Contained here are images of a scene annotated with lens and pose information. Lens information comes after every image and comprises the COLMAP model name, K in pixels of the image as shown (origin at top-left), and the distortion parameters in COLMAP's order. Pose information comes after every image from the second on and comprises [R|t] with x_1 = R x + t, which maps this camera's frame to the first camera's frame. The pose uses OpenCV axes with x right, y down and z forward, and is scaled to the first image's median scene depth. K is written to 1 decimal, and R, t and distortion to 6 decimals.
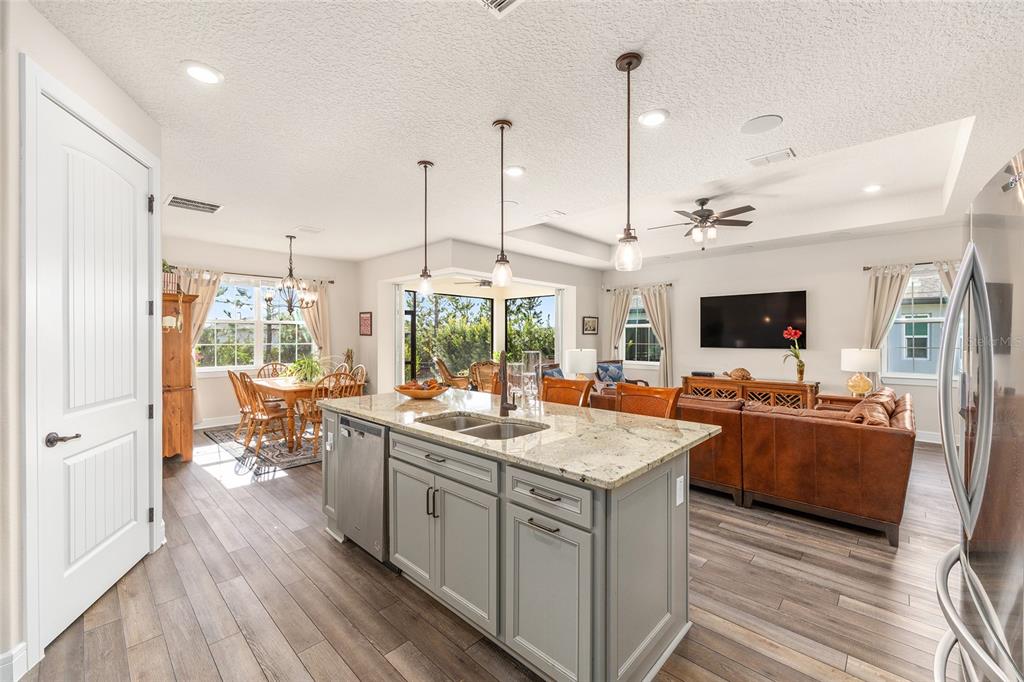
lens RADIAL K [[411.4, 0, 515.8], [0, 411.4, 339.1], [0, 0, 1]] dist [0.000048, 0.000071]
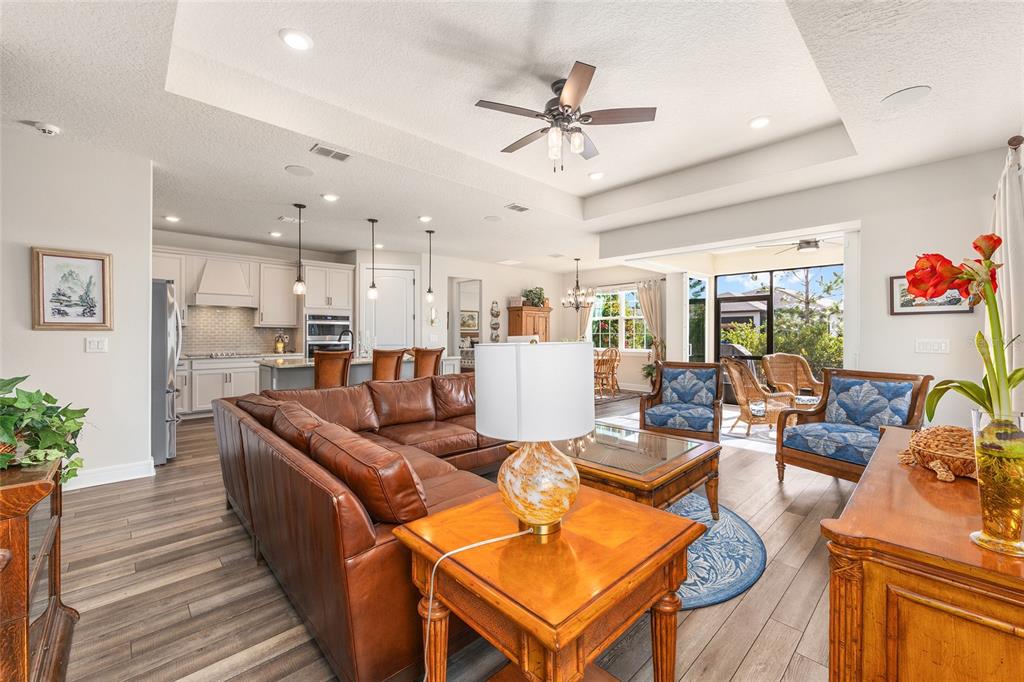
lens RADIAL K [[412.8, 0, 516.6], [0, 412.8, 331.6], [0, 0, 1]] dist [-0.002095, -0.000100]
pose [[-0.051029, -0.005850, -0.998680, 0.896808], [-0.006537, 0.999963, -0.005524, 0.018212], [0.998676, 0.006247, -0.051066, 0.822618]]
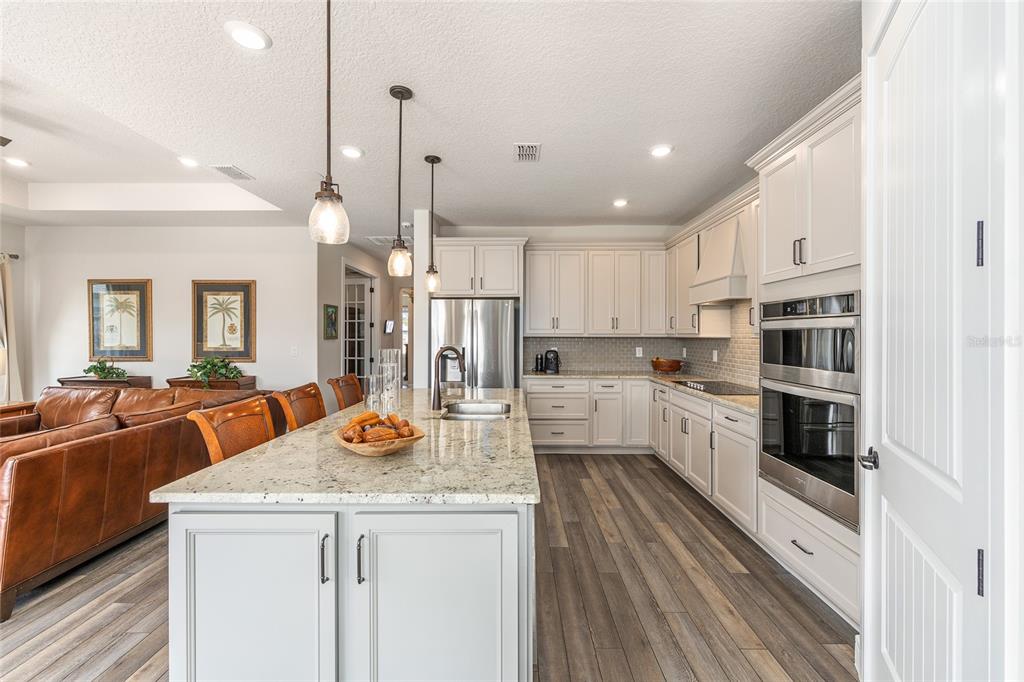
lens RADIAL K [[412.8, 0, 516.6], [0, 412.8, 331.6], [0, 0, 1]] dist [-0.002095, -0.000100]
pose [[-0.688335, 0.004184, 0.725381, -0.378850], [0.000386, 0.999985, -0.005401, -0.002206], [-0.725393, -0.003438, -0.688326, 0.641689]]
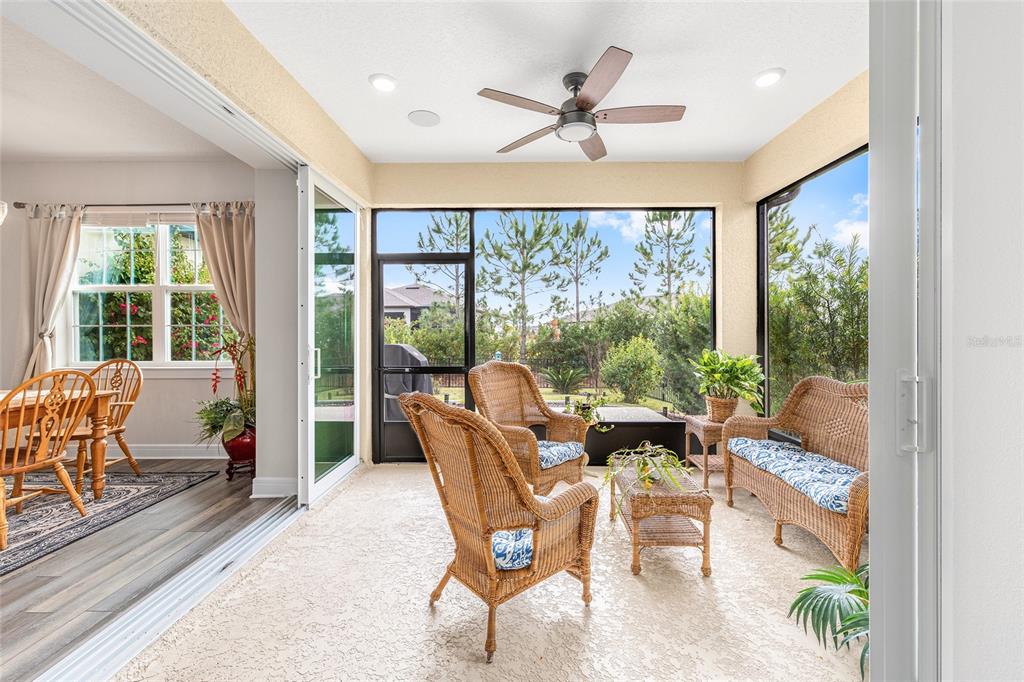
lens RADIAL K [[412.8, 0, 516.6], [0, 412.8, 331.6], [0, 0, 1]] dist [-0.002095, -0.000100]
pose [[0.680419, -0.001293, -0.732822, 0.170671], [-0.000299, 0.999998, -0.002042, 0.025492], [0.732823, 0.001609, 0.680417, 1.114307]]
